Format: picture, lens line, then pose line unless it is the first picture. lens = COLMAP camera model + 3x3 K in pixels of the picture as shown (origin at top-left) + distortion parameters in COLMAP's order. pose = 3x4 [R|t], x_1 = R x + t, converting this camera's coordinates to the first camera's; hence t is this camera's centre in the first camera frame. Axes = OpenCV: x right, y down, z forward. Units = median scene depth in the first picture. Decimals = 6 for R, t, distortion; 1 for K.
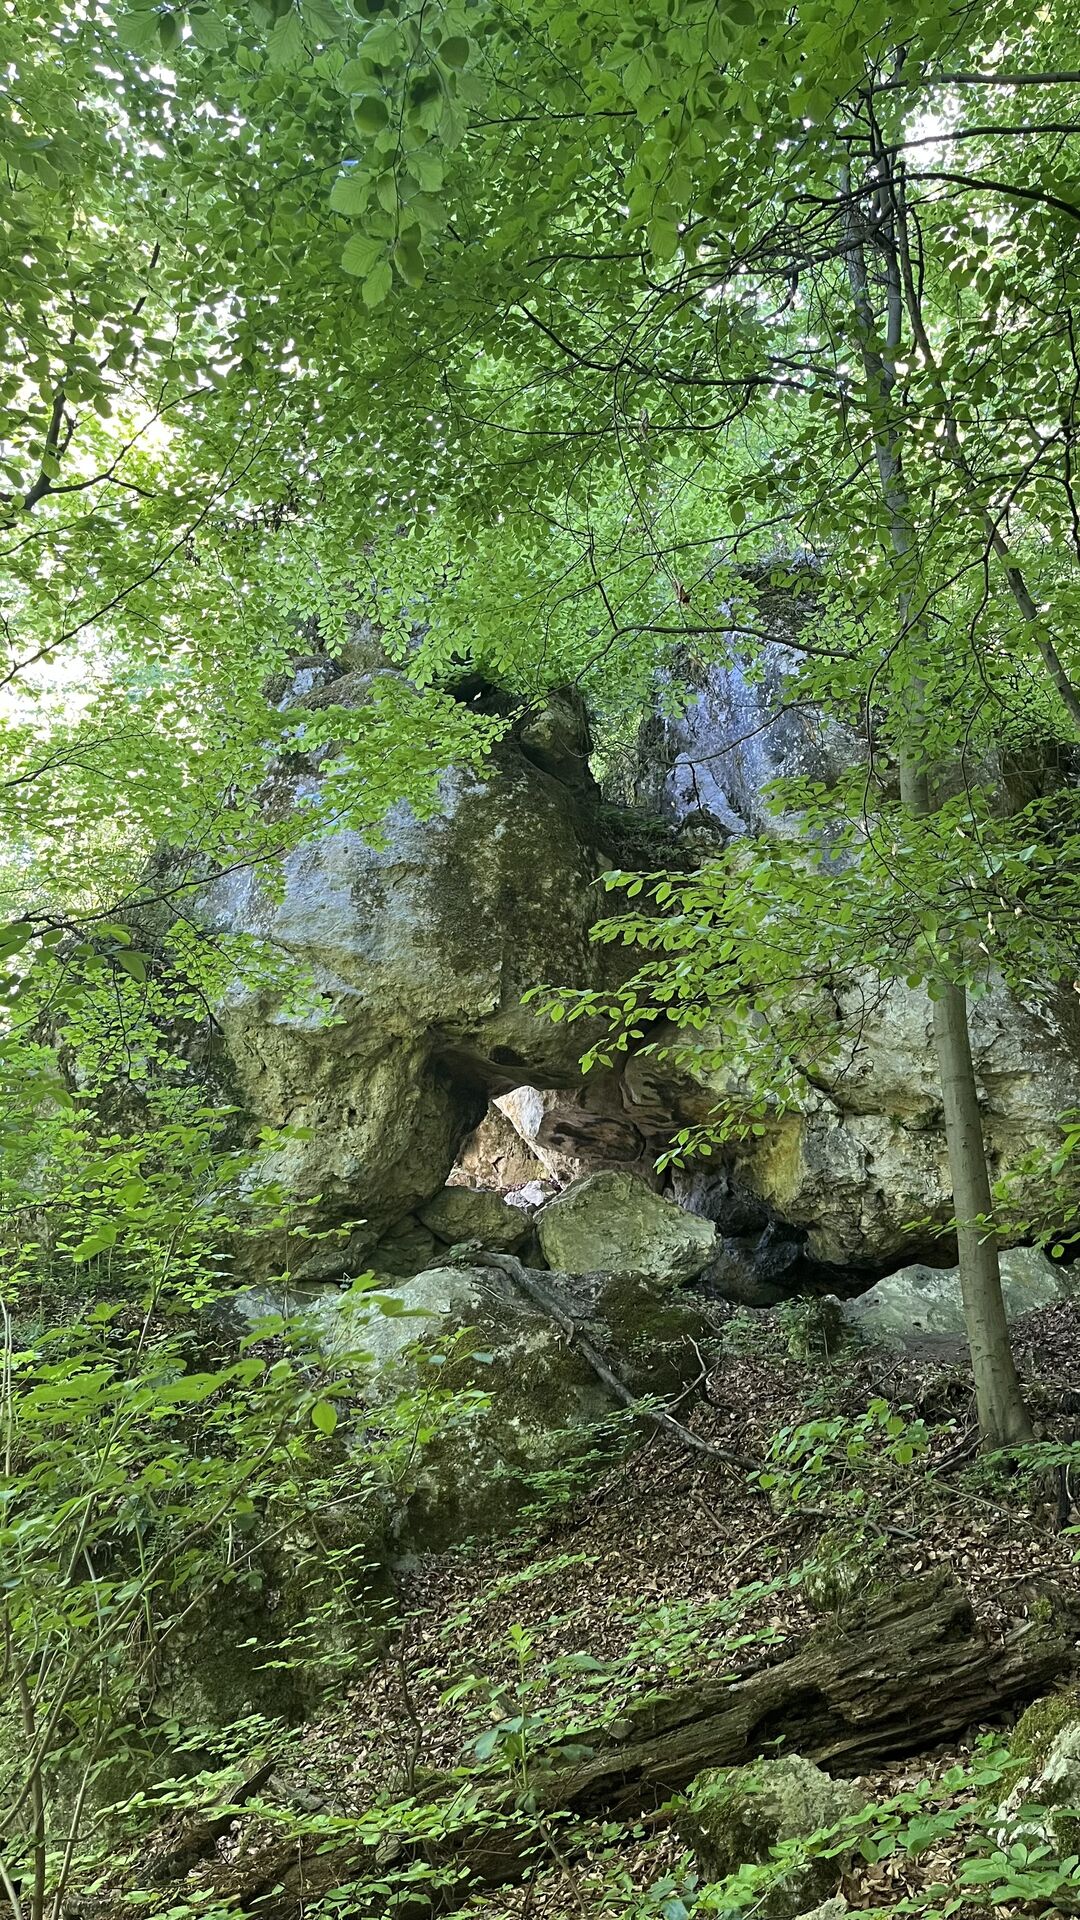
lens RADIAL K [[1436.8, 0, 541.2], [0, 1436.8, 961.3], [0, 0, 1]] dist [0.035925, 0.000537]
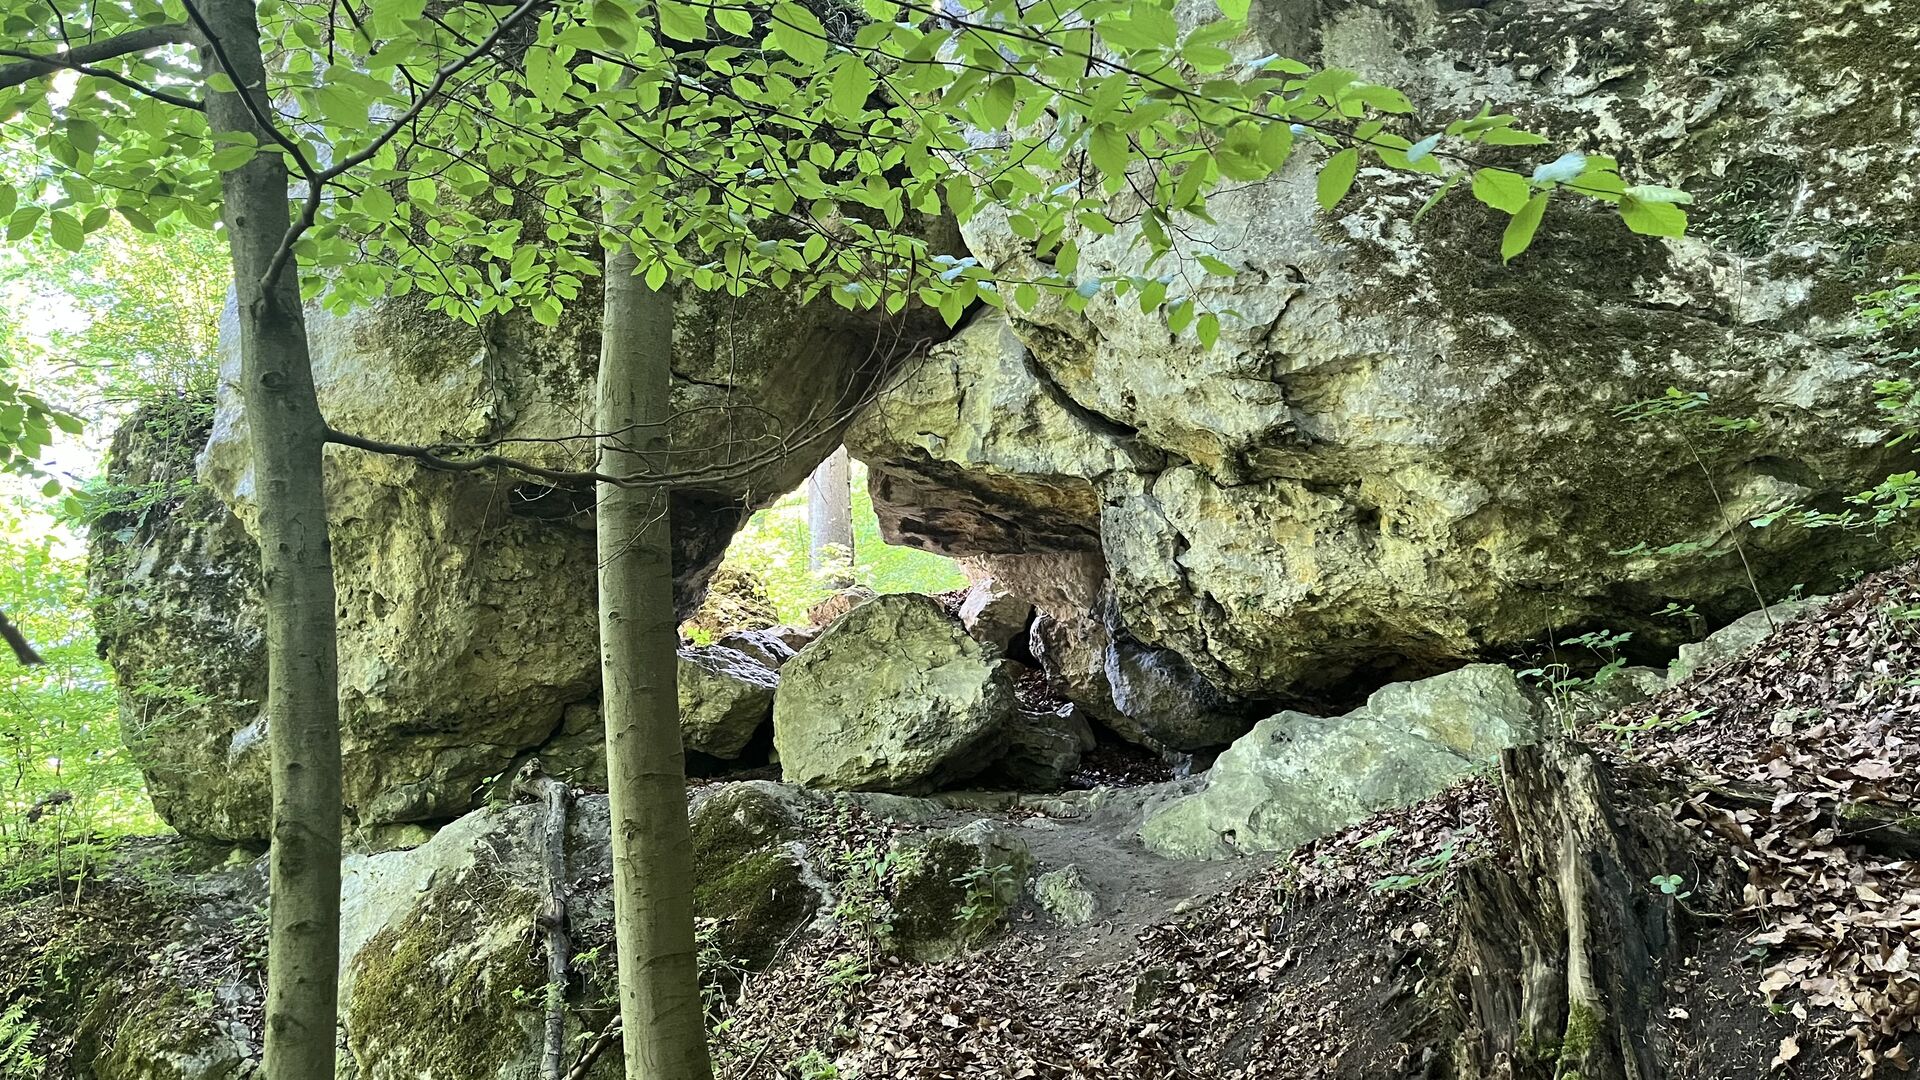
lens RADIAL K [[1436.8, 0, 958.9], [0, 1436.8, 538.6], [0, 0, 1]] dist [0.035925, 0.000537]
pose [[0.886398, -0.132504, -0.443554, 0.422439], [0.213737, 0.967061, 0.138239, 0.037532], [0.410627, -0.217339, 0.885522, 0.468148]]
